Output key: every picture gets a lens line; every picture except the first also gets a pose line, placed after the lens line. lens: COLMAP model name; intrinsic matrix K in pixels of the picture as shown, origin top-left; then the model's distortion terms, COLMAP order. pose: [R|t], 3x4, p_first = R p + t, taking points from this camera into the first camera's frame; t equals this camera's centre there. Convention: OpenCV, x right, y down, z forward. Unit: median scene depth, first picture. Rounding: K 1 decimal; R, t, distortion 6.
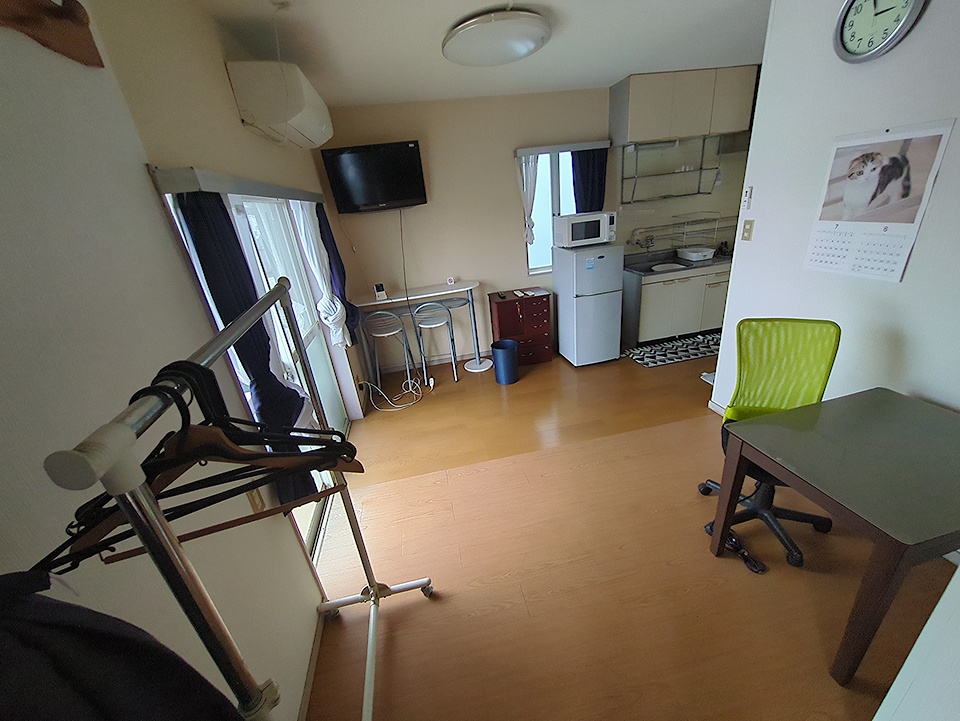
lens RADIAL K [[379.5, 0, 479.5], [0, 379.5, 358.3], [0, 0, 1]] dist [-0.002309, 0.001235]
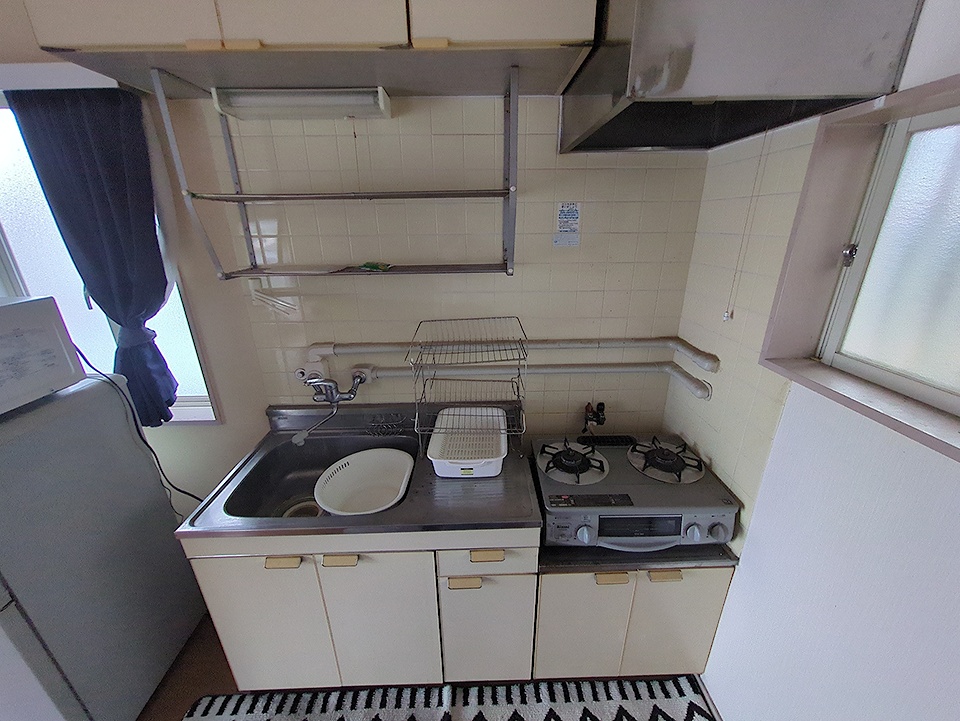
lens RADIAL K [[379.5, 0, 488.4], [0, 379.5, 365.4], [0, 0, 1]] dist [-0.002309, 0.001235]
pose [[0.985604, 0.132589, -0.104900, 0.647170], [-0.135878, 0.990415, -0.024819, -0.354959], [0.100604, 0.038716, 0.994173, 0.706583]]
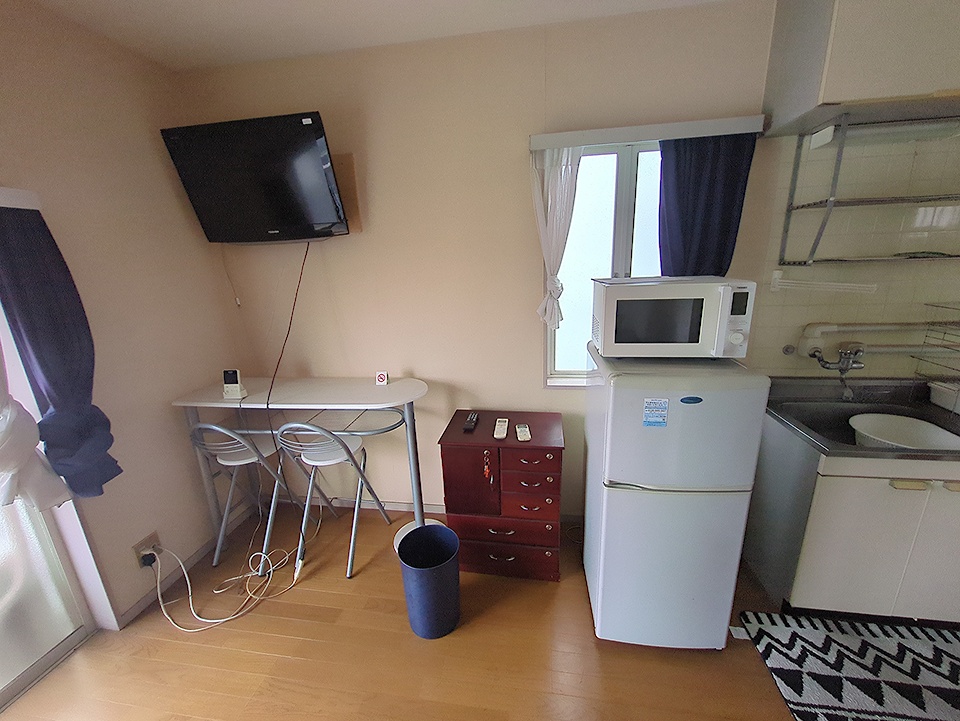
lens RADIAL K [[379.5, 0, 477.7], [0, 379.5, 360.8], [0, 0, 1]] dist [-0.002309, 0.001235]
pose [[0.941177, 0.153346, -0.301116, 0.202499], [-0.186683, 0.978730, -0.085076, -0.204262], [0.281665, 0.136285, 0.949785, 0.522083]]
